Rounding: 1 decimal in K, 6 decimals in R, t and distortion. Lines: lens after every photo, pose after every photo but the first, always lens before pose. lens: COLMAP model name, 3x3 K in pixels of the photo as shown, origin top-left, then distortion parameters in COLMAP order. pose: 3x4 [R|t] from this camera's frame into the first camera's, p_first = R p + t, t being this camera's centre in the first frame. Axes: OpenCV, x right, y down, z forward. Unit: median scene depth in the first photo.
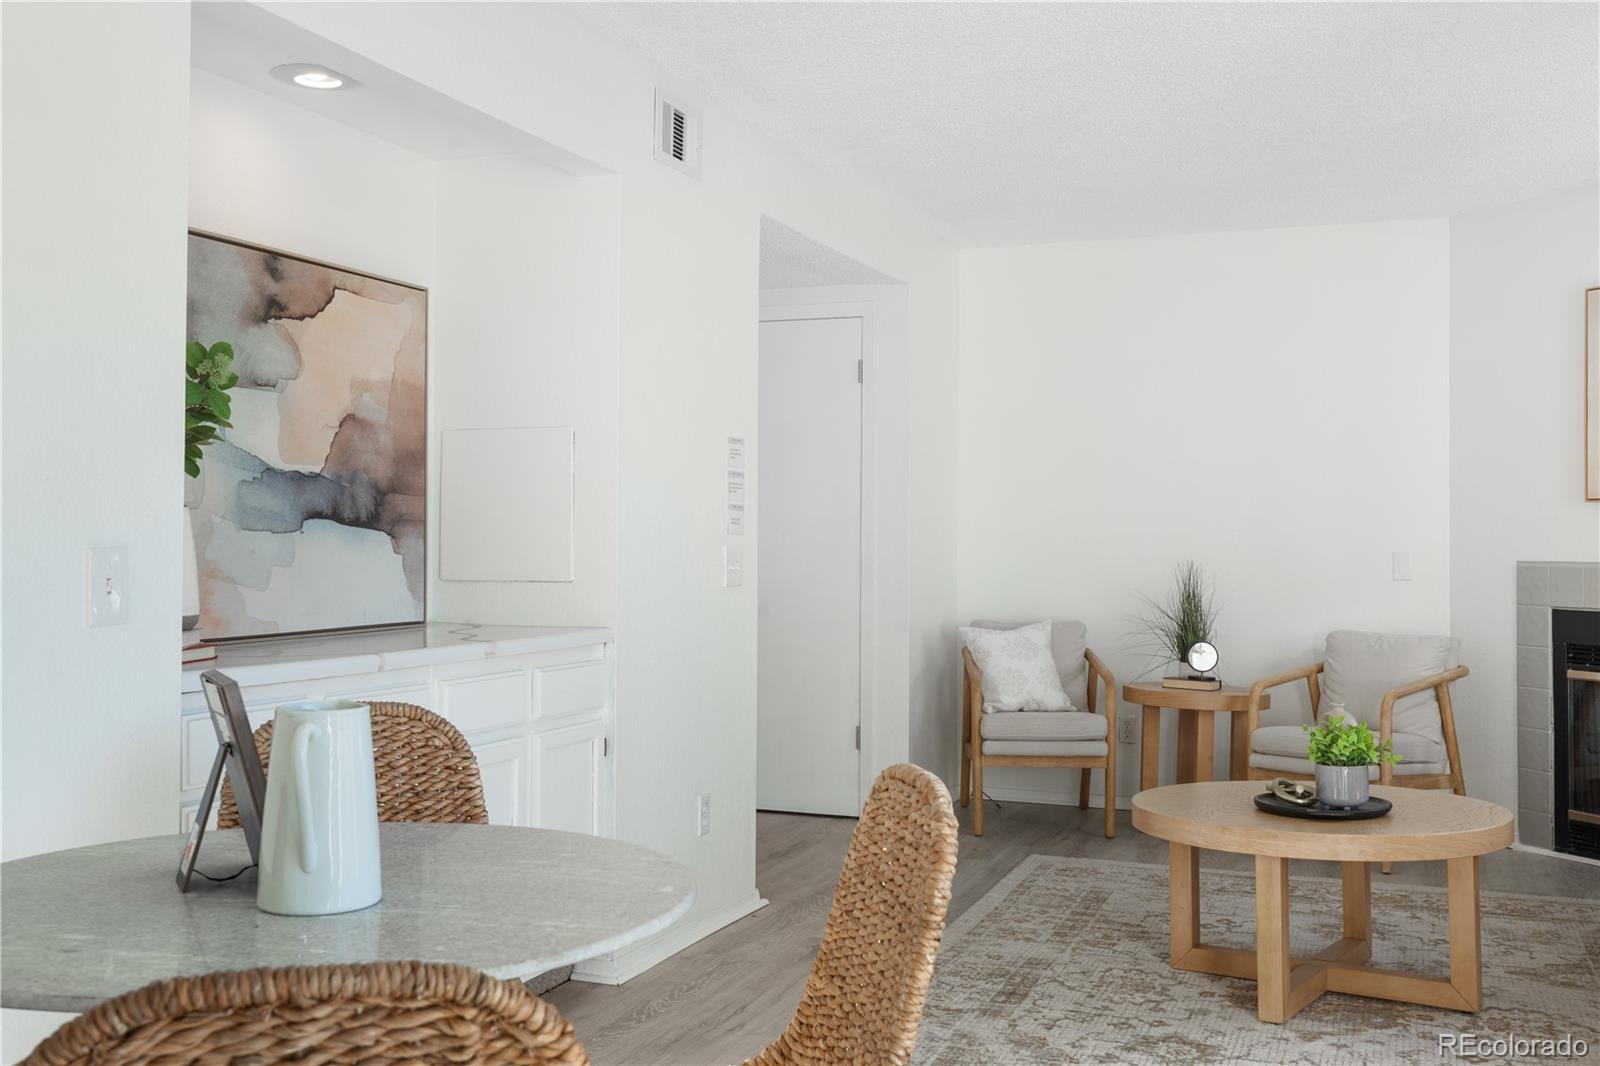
lens RADIAL K [[1584.0, 0, 806.0], [0, 1584.0, 497.2], [0, 0, 1]] dist [0.008703, 0.019422]
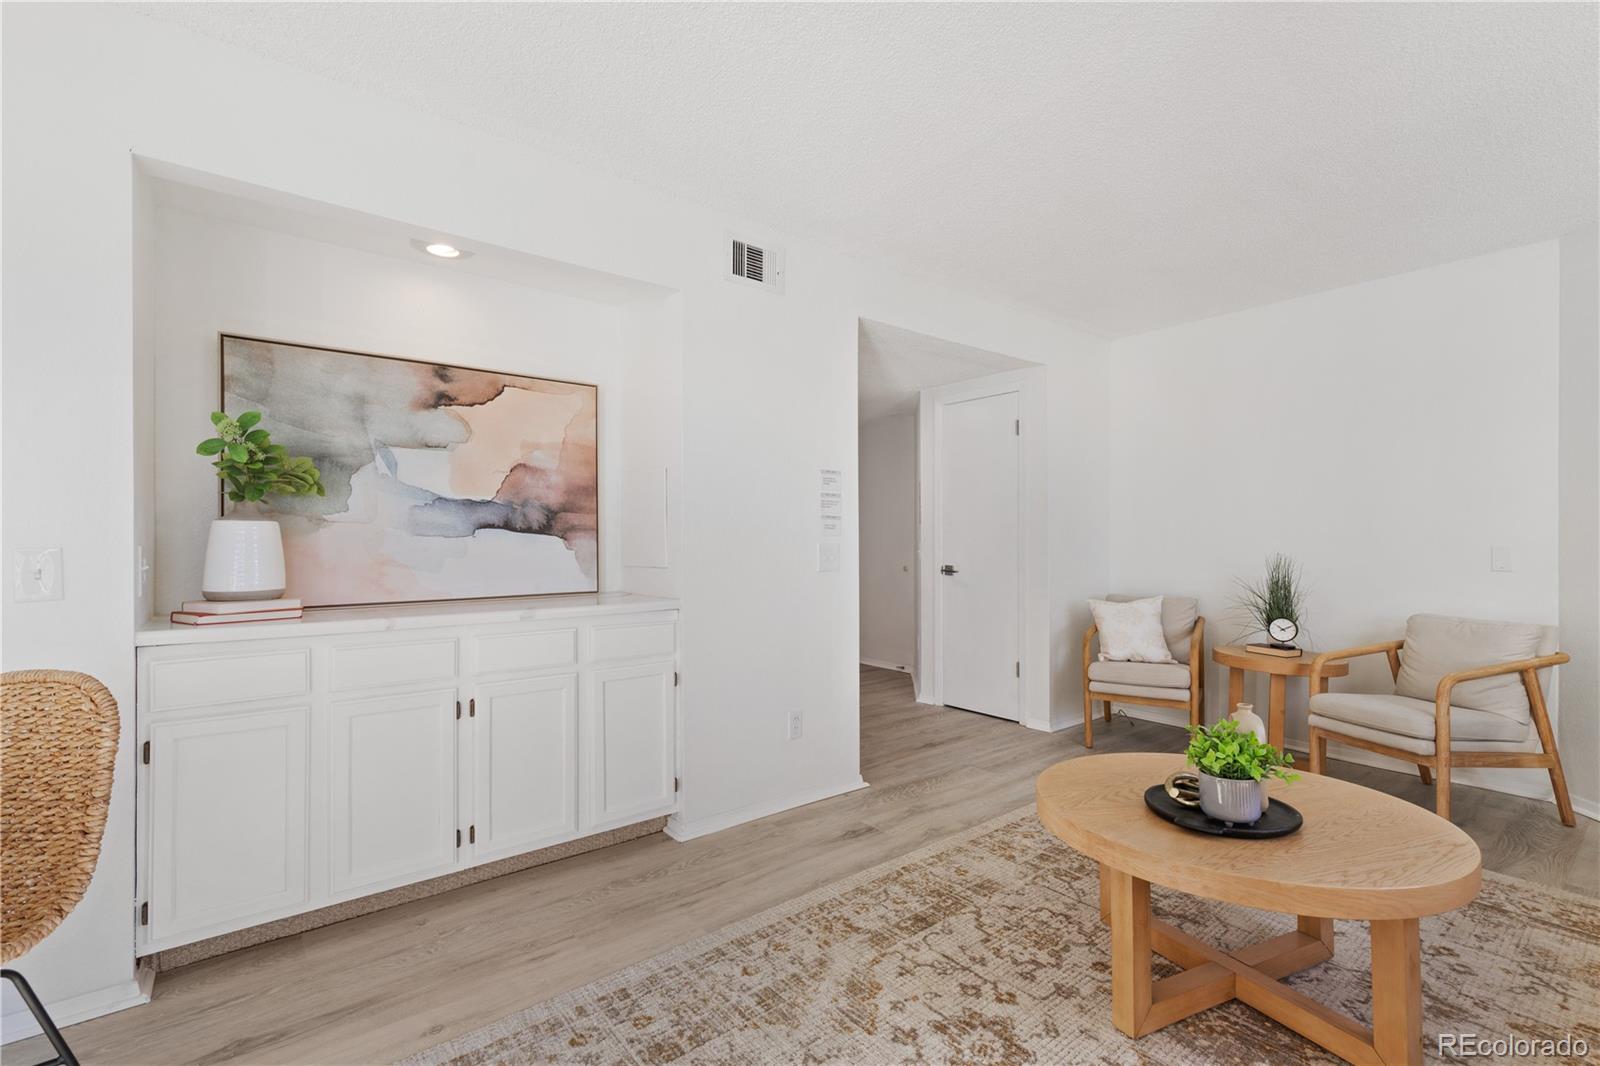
lens RADIAL K [[716.7, 0, 806.4], [0, 716.7, 538.7], [0, 0, 1]] dist [0.008474, -0.001401]
pose [[0.867288, -0.008602, -0.497733, 0.298725], [0.019934, 0.999649, 0.017460, 0.015616], [0.497408, -0.025065, 0.867154, 0.457754]]
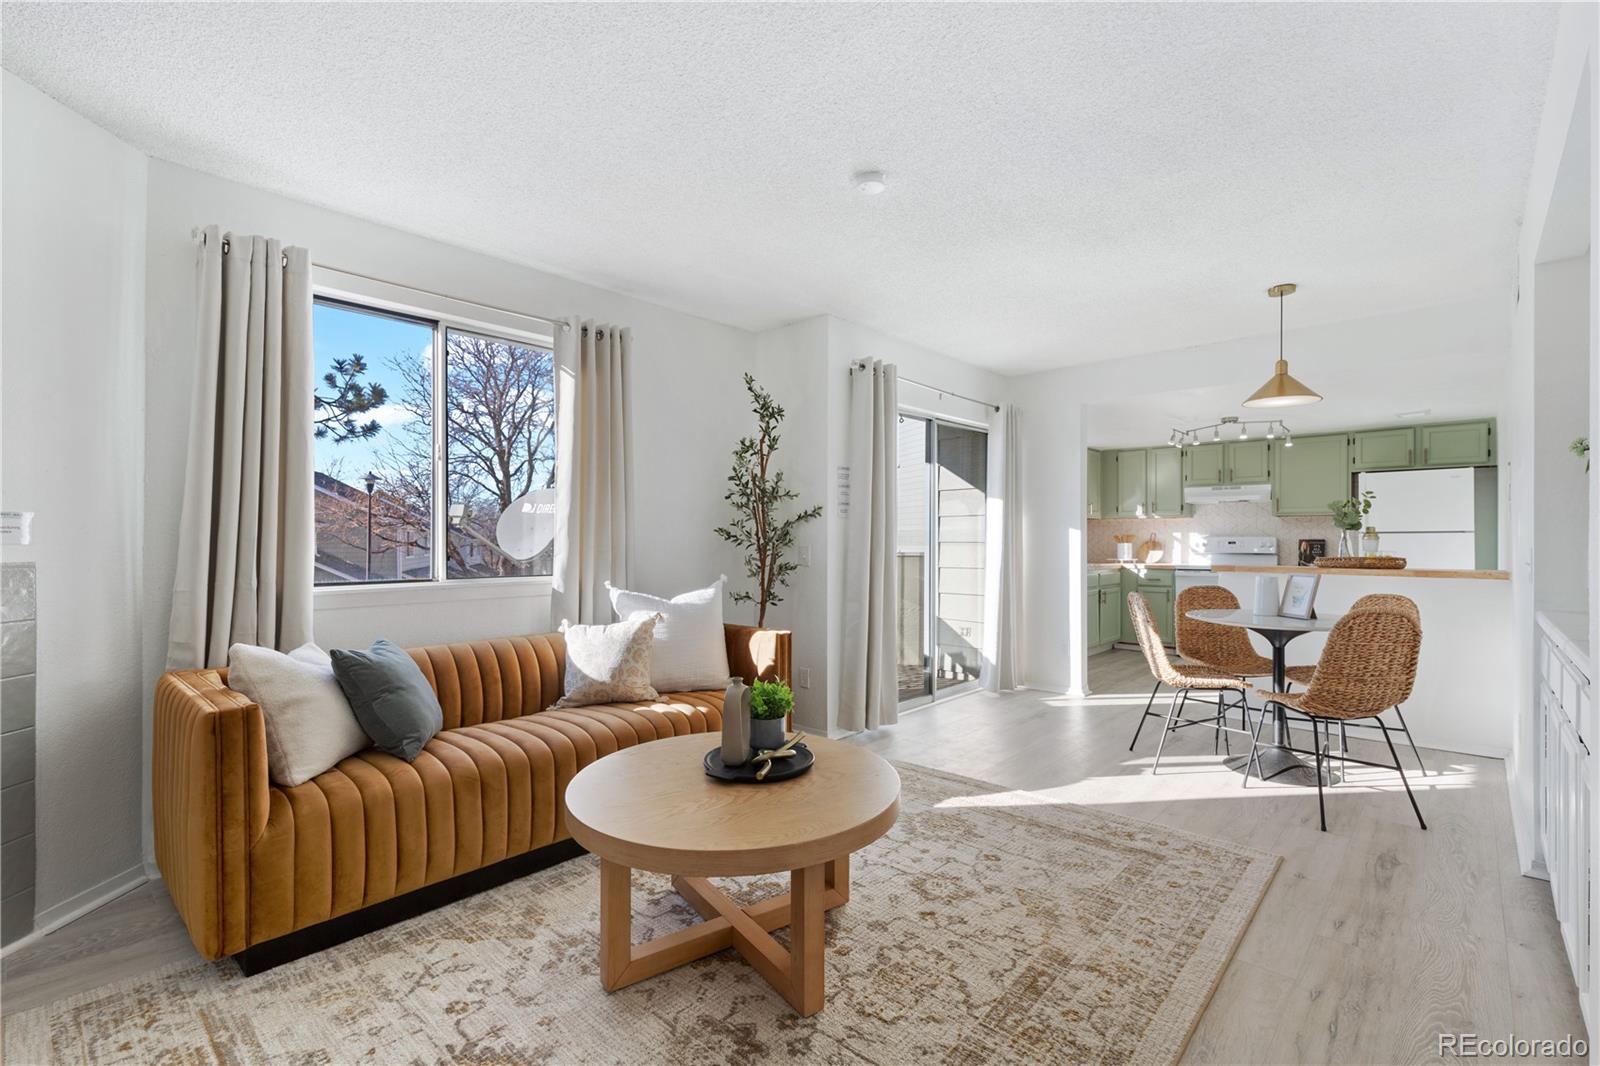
lens RADIAL K [[723.2, 0, 811.2], [0, 723.2, 540.2], [0, 0, 1]] dist [0.005508, -0.000253]
pose [[-0.937044, -0.007046, 0.349140, 0.092661], [-0.015741, 0.999632, -0.022074, 0.036787], [-0.348856, -0.026181, -0.936810, 1.369406]]
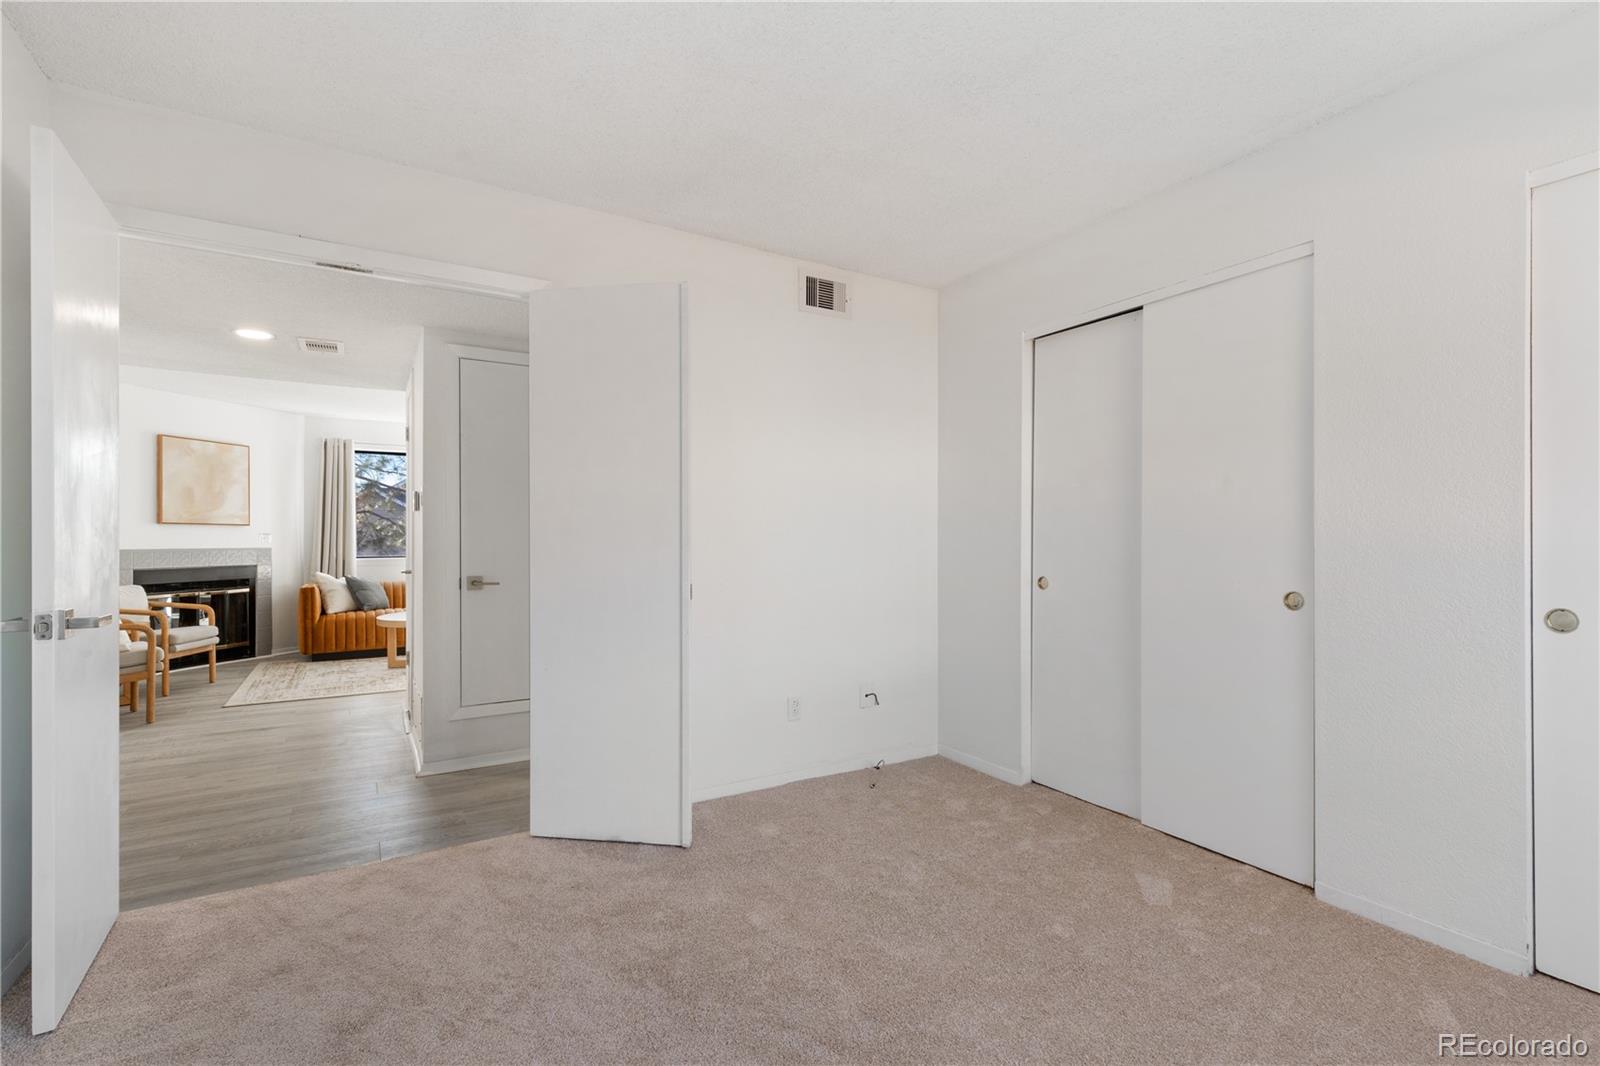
lens RADIAL K [[747.4, 0, 799.9], [0, 747.4, 540.6], [0, 0, 1]] dist [0.016202, -0.000090]
pose [[-0.791359, -0.005122, 0.611330, -1.263631], [-0.017787, 0.999734, -0.014649, 0.036407], [-0.611092, -0.022466, -0.791240, 1.721412]]
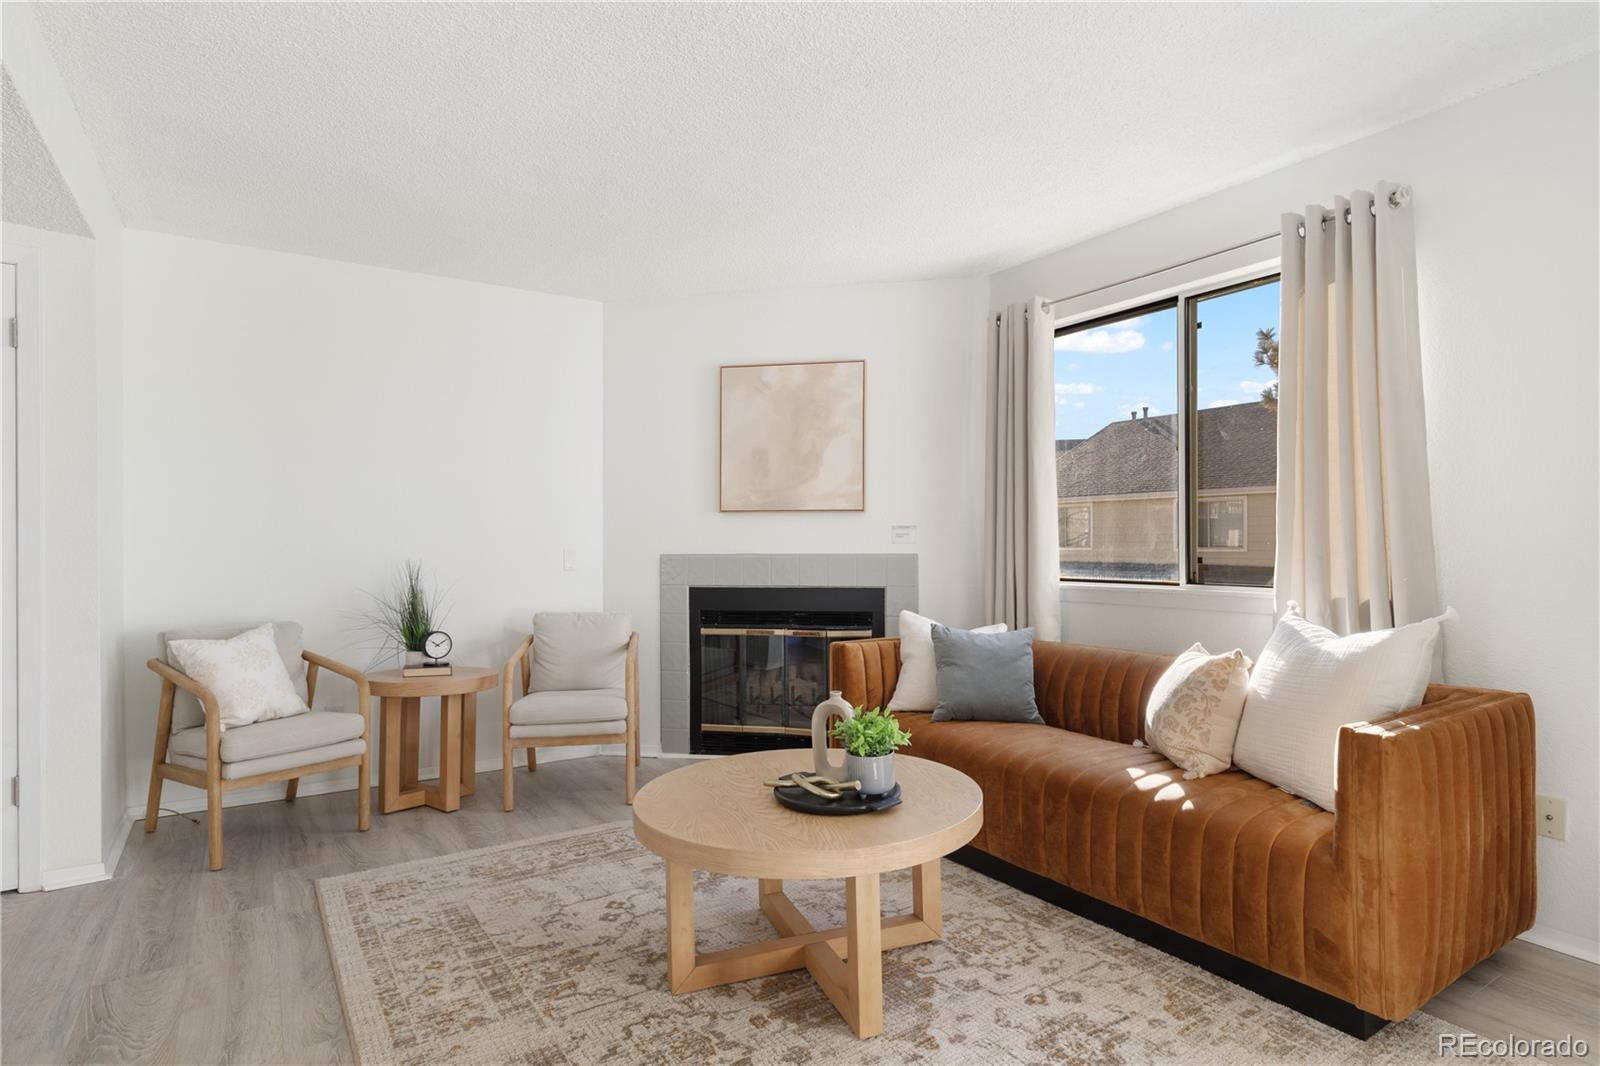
lens RADIAL K [[845.4, 0, 805.0], [0, 845.4, 540.7], [0, 0, 1]] dist [0.001219, 0.000642]
pose [[0.577990, -0.006819, 0.816015, -0.126979], [-0.013951, 0.999736, 0.018236, 0.017500], [-0.815925, -0.021924, 0.577742, 0.640326]]
